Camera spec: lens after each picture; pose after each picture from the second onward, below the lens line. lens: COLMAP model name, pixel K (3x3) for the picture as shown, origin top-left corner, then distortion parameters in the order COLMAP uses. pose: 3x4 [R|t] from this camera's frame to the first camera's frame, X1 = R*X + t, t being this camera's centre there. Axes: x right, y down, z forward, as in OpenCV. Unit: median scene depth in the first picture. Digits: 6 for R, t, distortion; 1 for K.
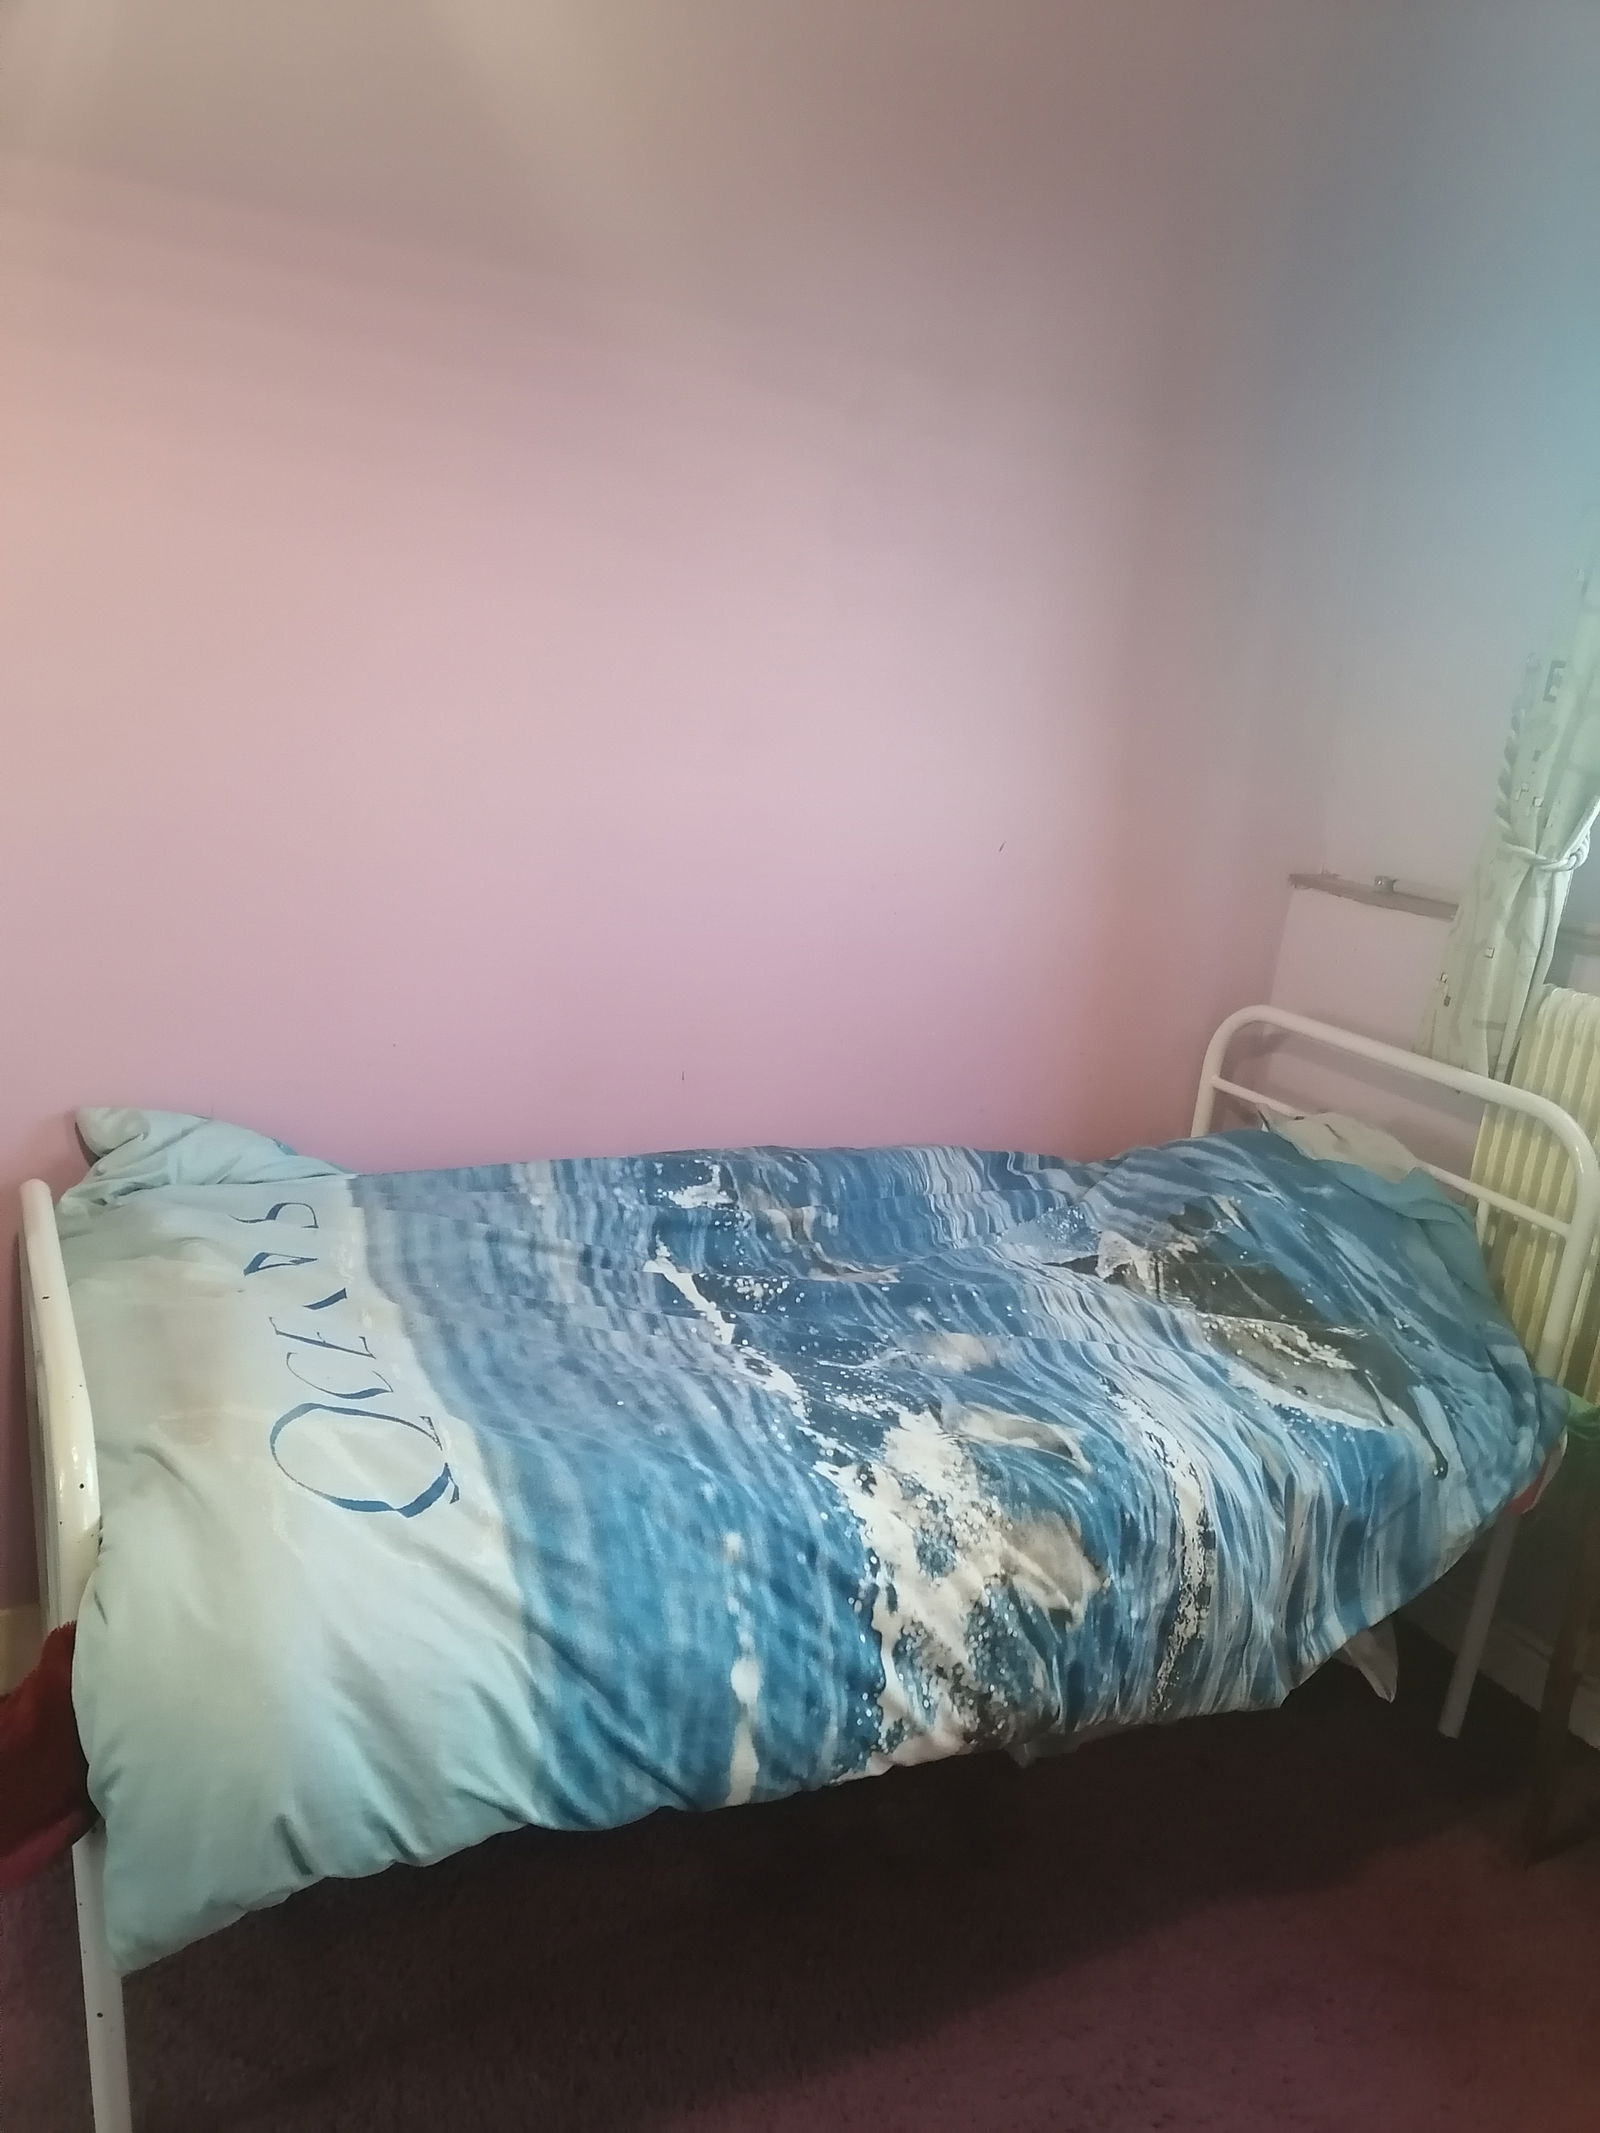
lens RADIAL K [[1641.4, 0, 803.5], [0, 1641.4, 1065.2], [0, 0, 1]] dist [0.099520, -0.019737]
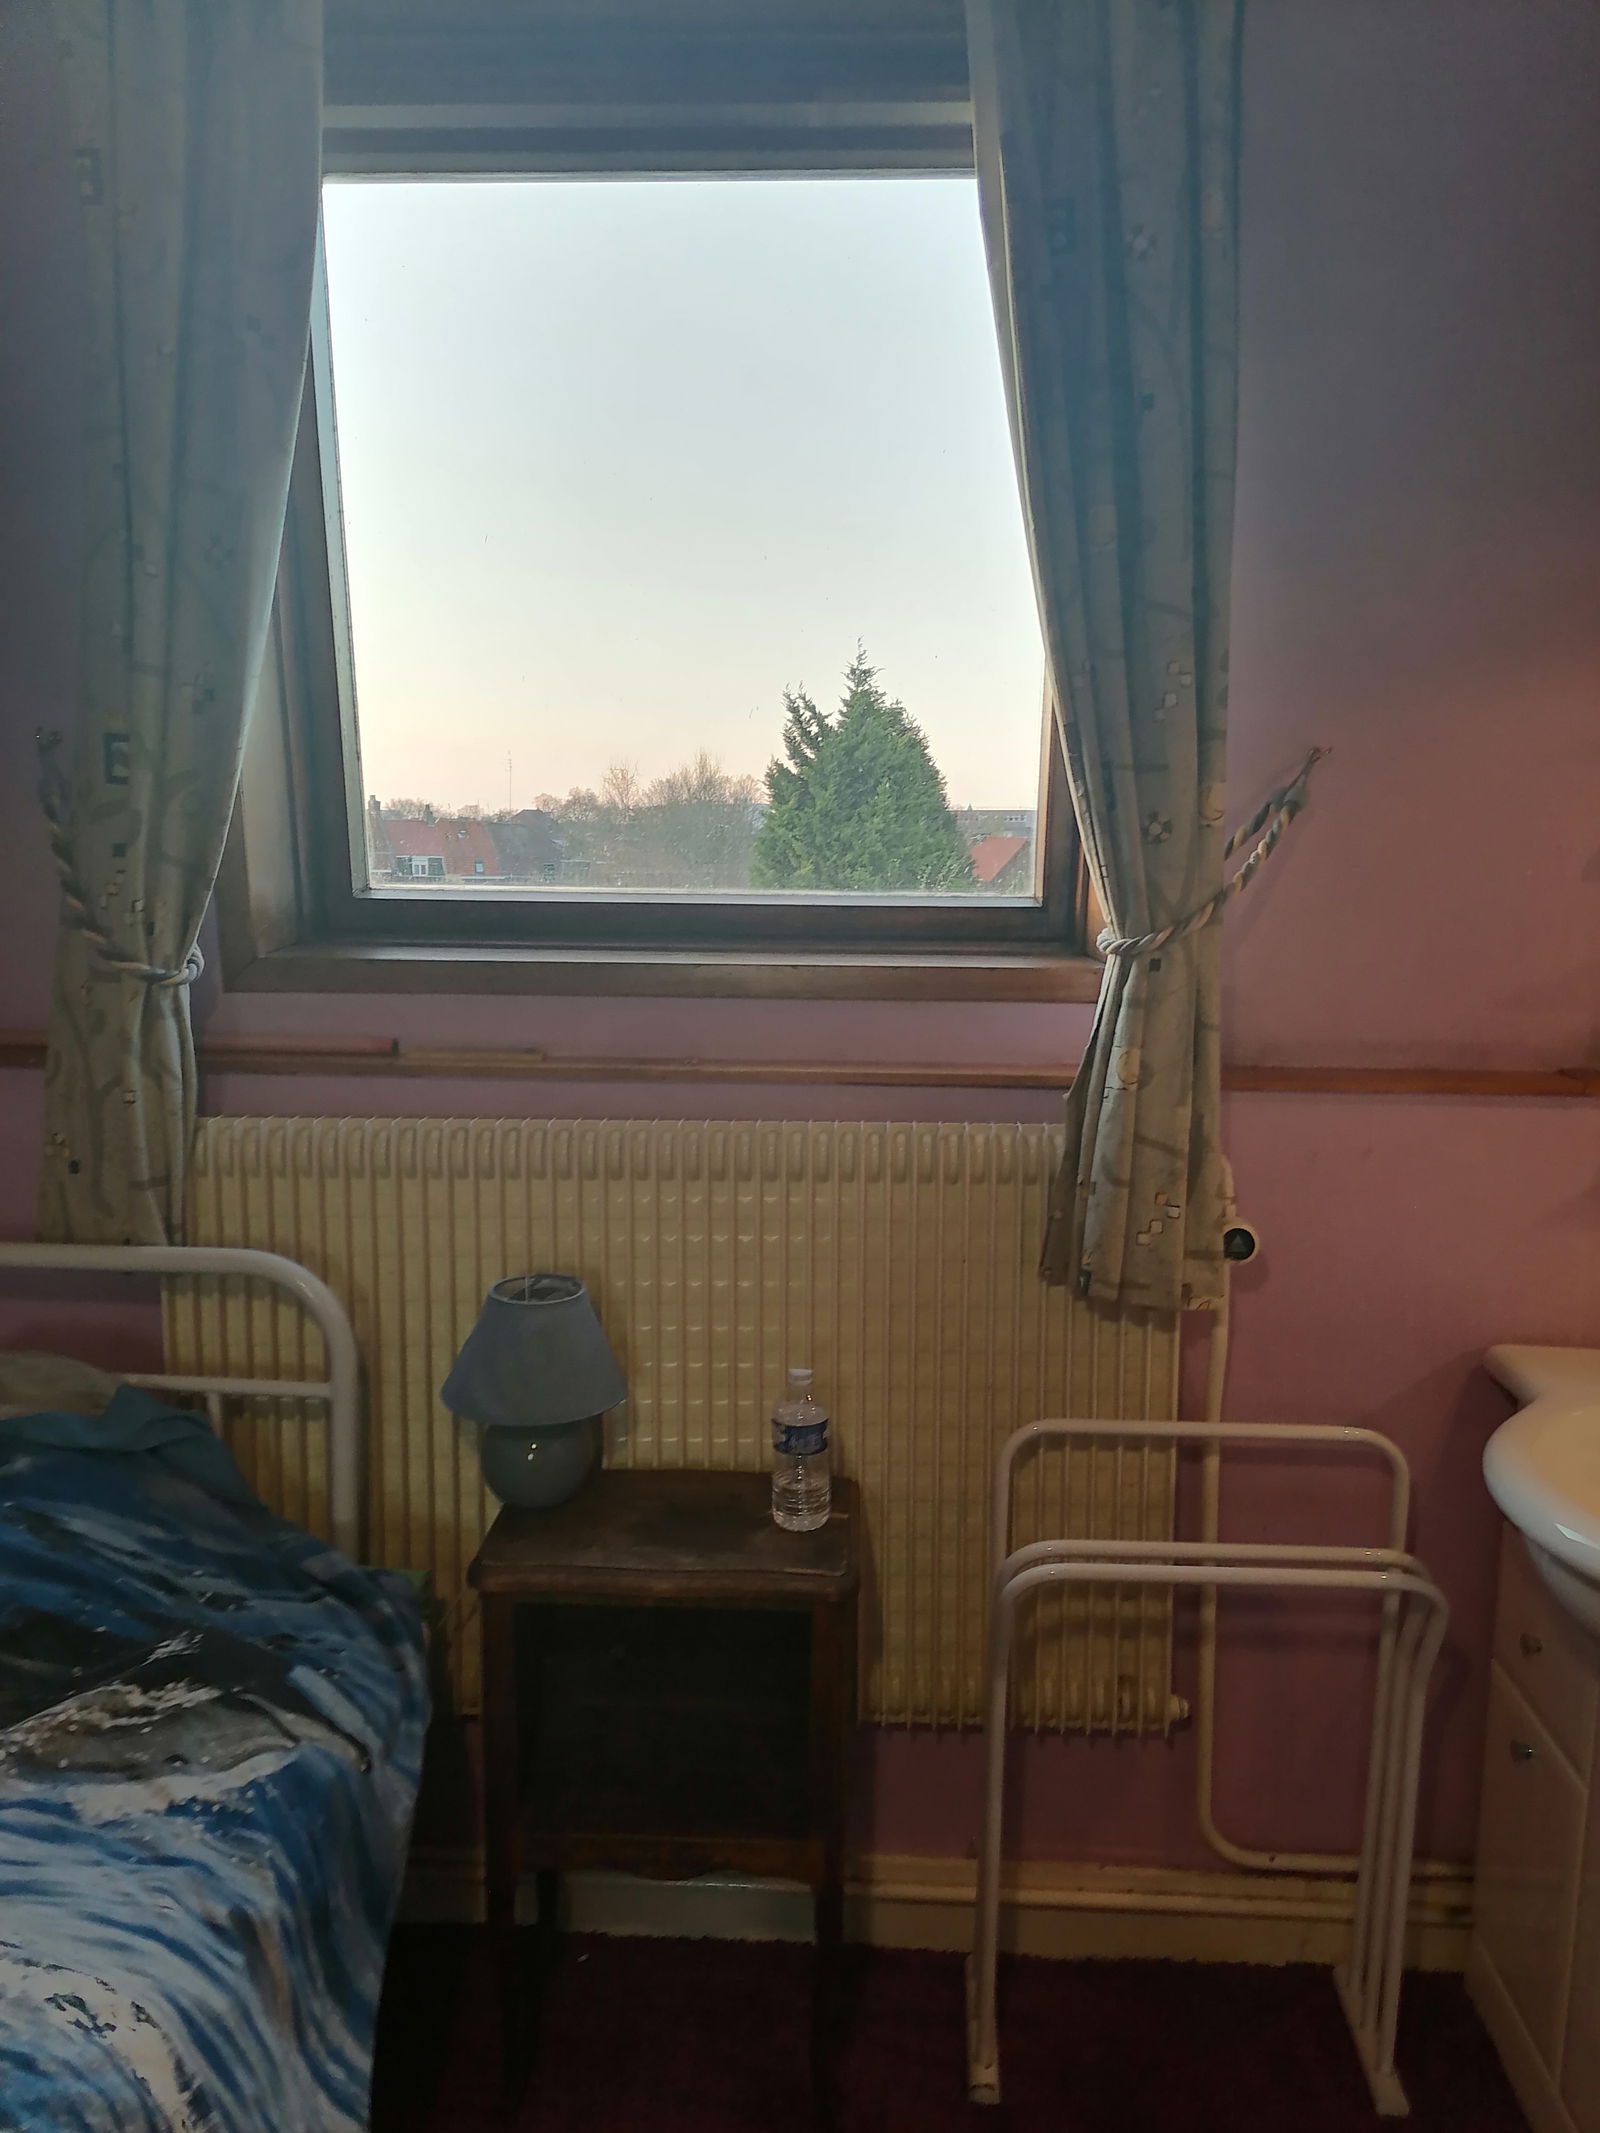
lens RADIAL K [[1641.4, 0, 785.0], [0, 1641.4, 1062.1], [0, 0, 1]] dist [0.099520, -0.019737]
pose [[0.556428, -0.221505, 0.800827, -0.050933], [0.267500, 0.960253, 0.079738, -0.066327], [-0.786659, 0.169853, 0.593564, 0.294243]]
